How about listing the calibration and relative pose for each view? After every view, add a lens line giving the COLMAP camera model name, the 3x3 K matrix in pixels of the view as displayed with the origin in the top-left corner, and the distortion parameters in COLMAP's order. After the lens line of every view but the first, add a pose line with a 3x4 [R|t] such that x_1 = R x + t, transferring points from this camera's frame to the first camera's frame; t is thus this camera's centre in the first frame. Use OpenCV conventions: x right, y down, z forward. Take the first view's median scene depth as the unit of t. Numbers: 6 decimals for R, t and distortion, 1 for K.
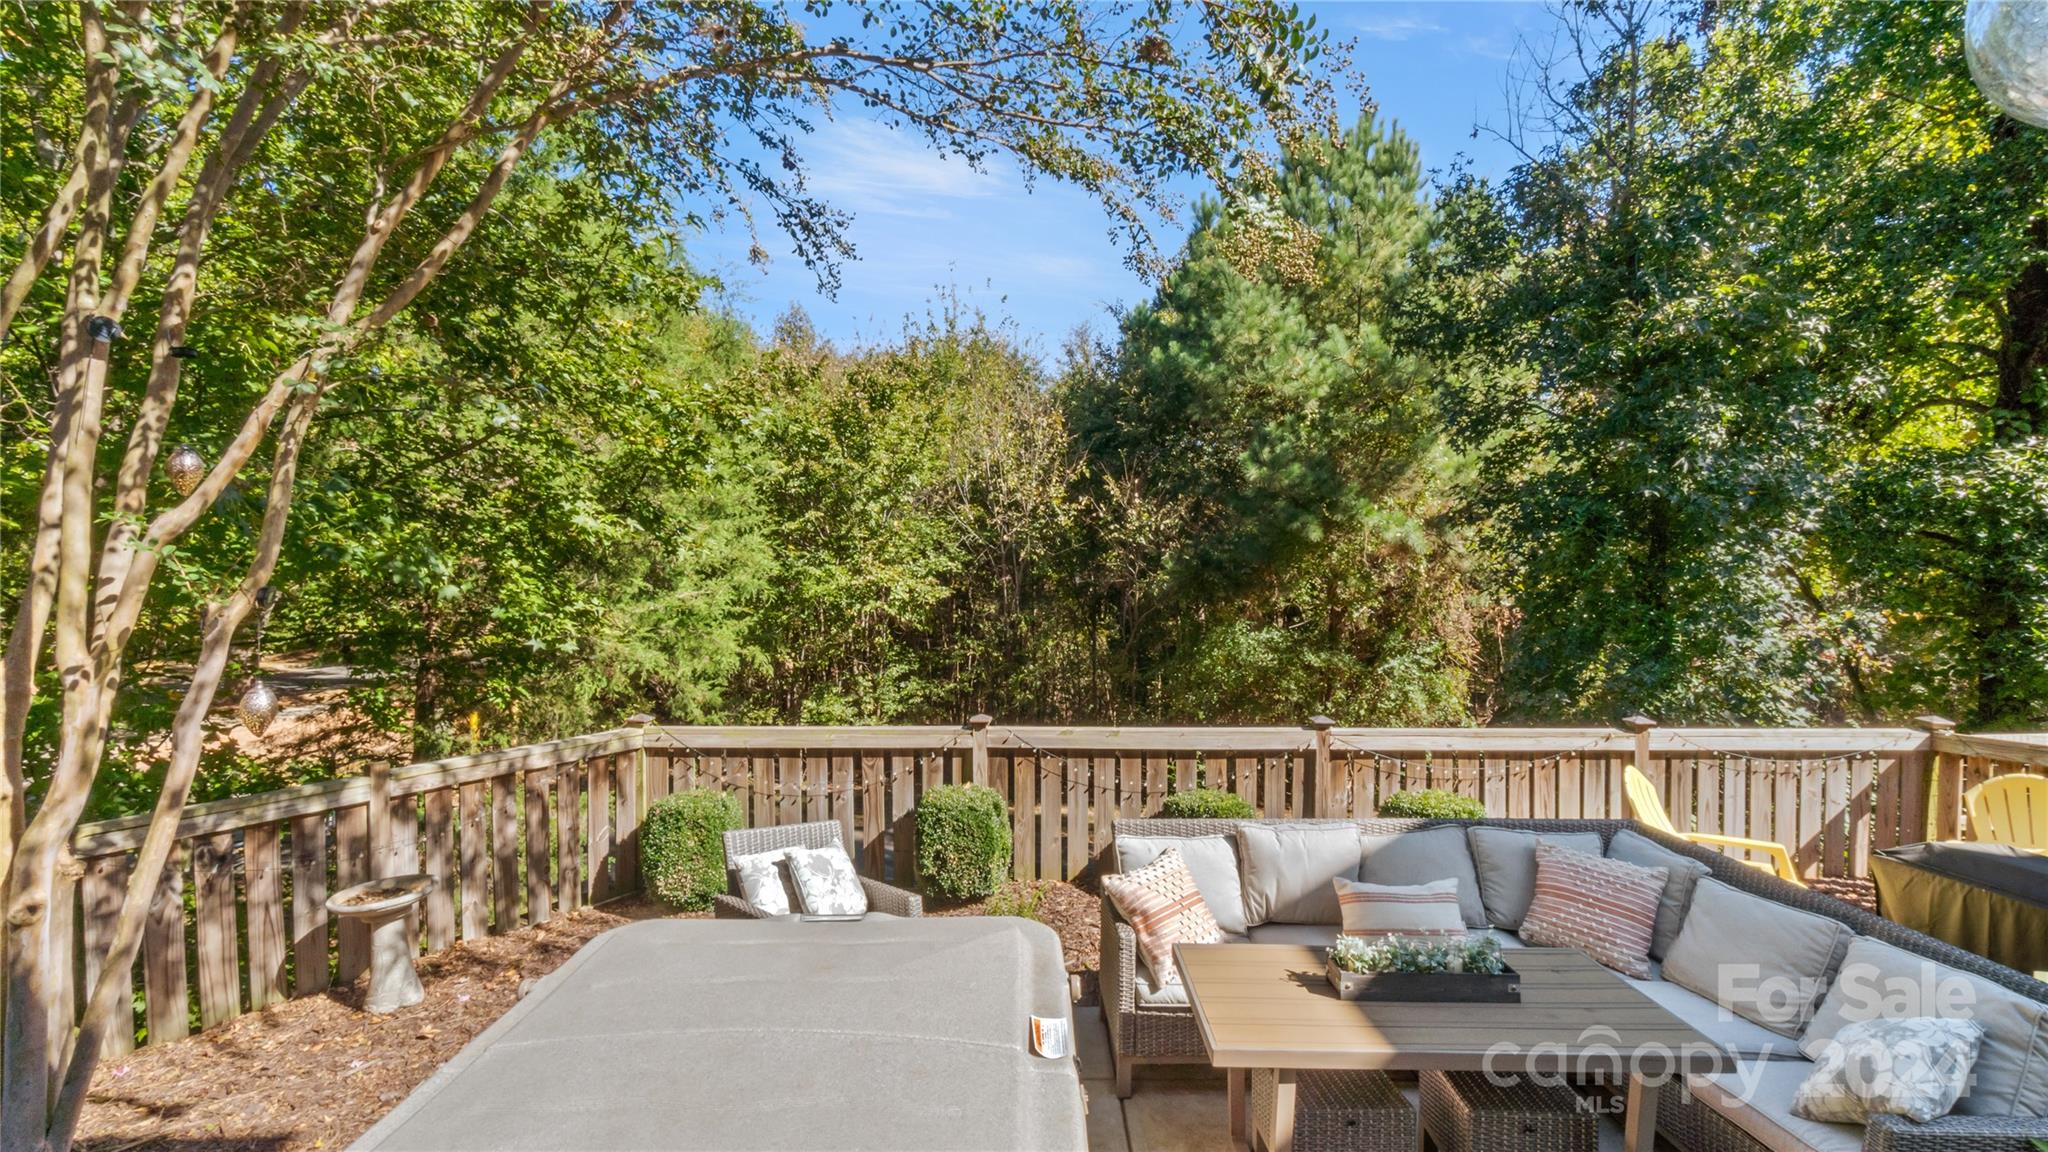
lens RADIAL K [[897.3, 0, 1020.4], [0, 897.3, 591.5], [0, 0, 1]] dist [0.001100, 0.000499]
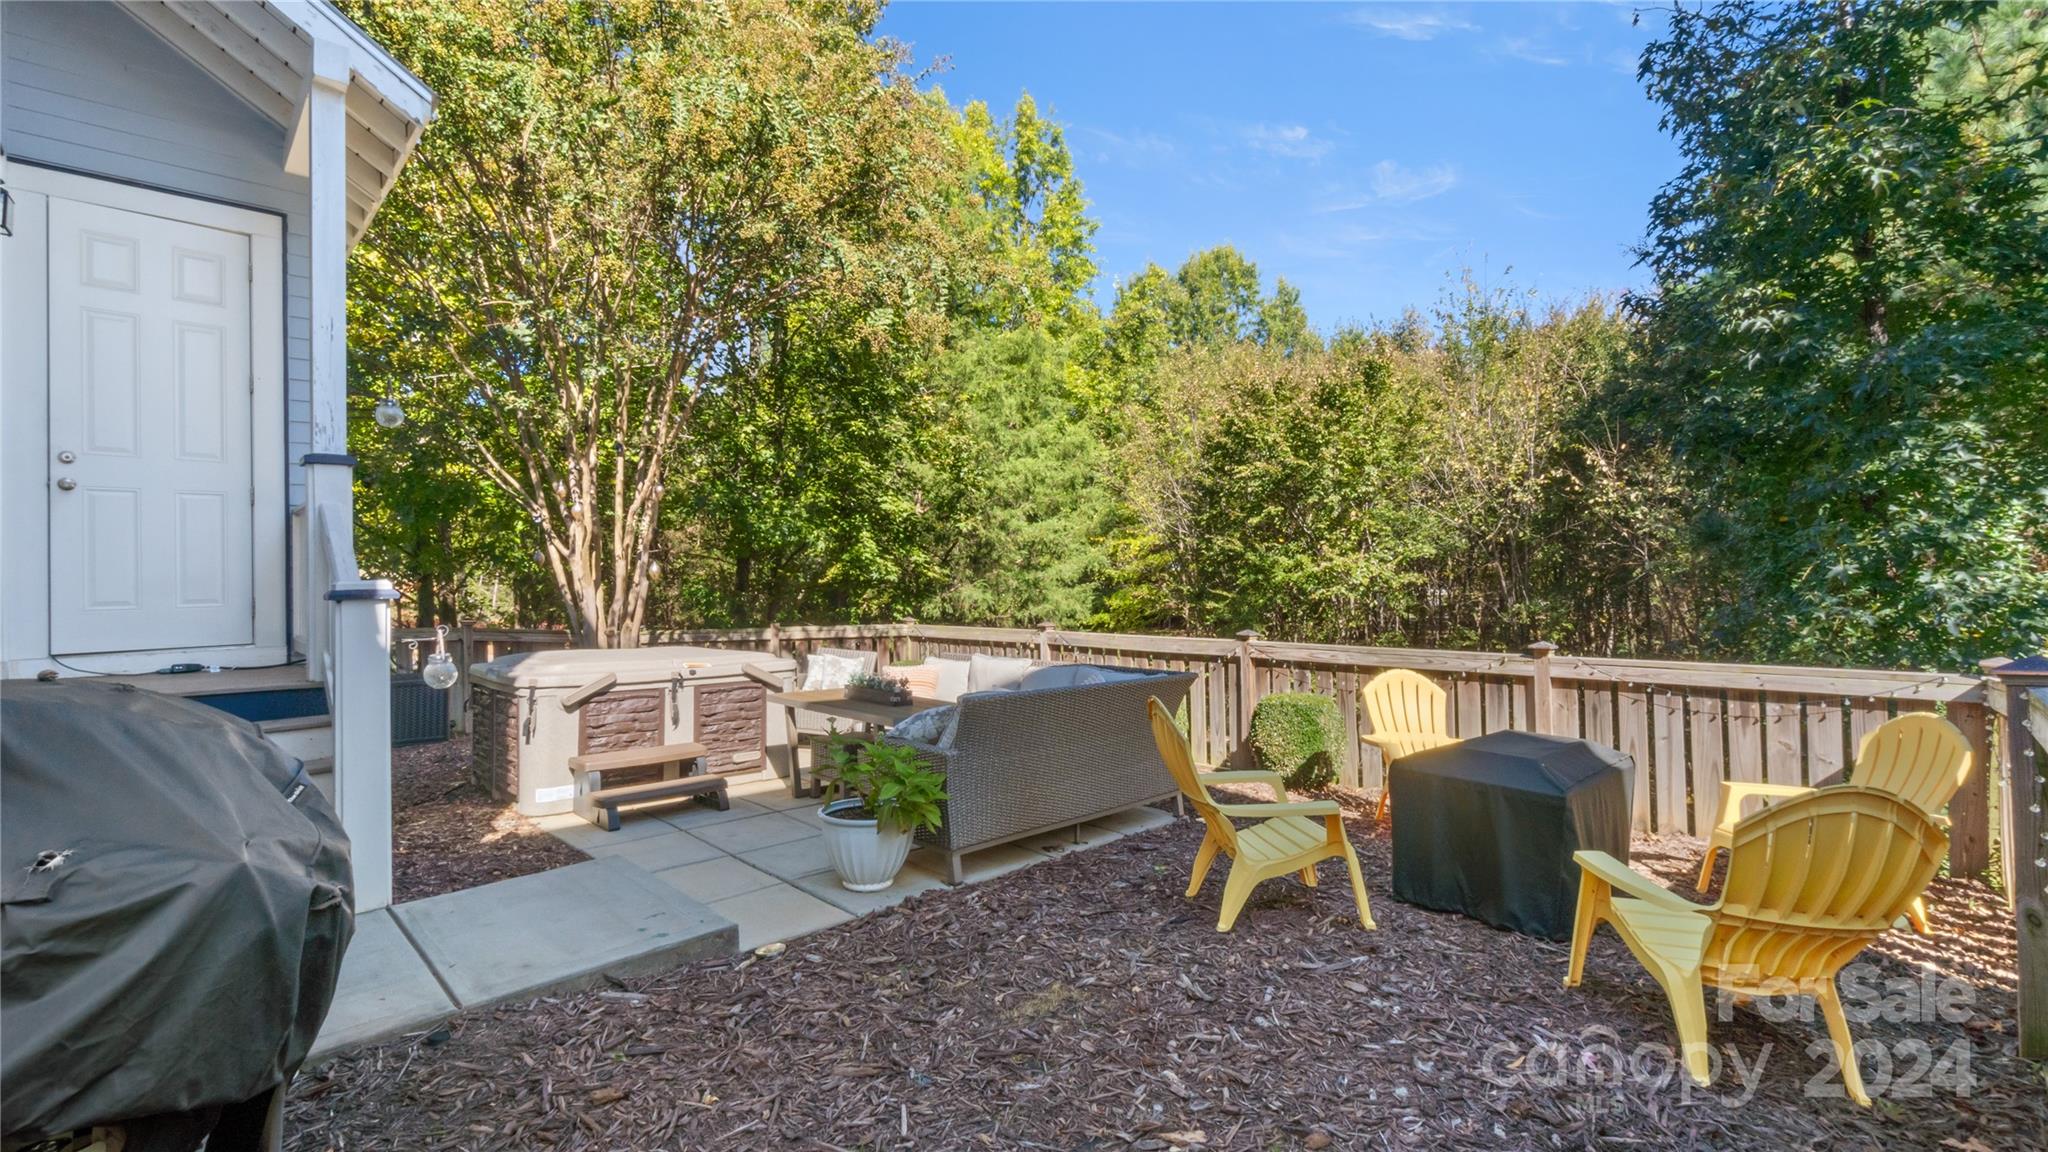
lens RADIAL K [[897.3, 0, 1020.4], [0, 897.3, 591.5], [0, 0, 1]] dist [0.001100, 0.000499]
pose [[0.684459, 0.001452, -0.729050, 0.995609], [-0.017734, 0.999735, -0.014658, 0.111955], [0.728835, 0.022961, 0.684304, -0.032626]]
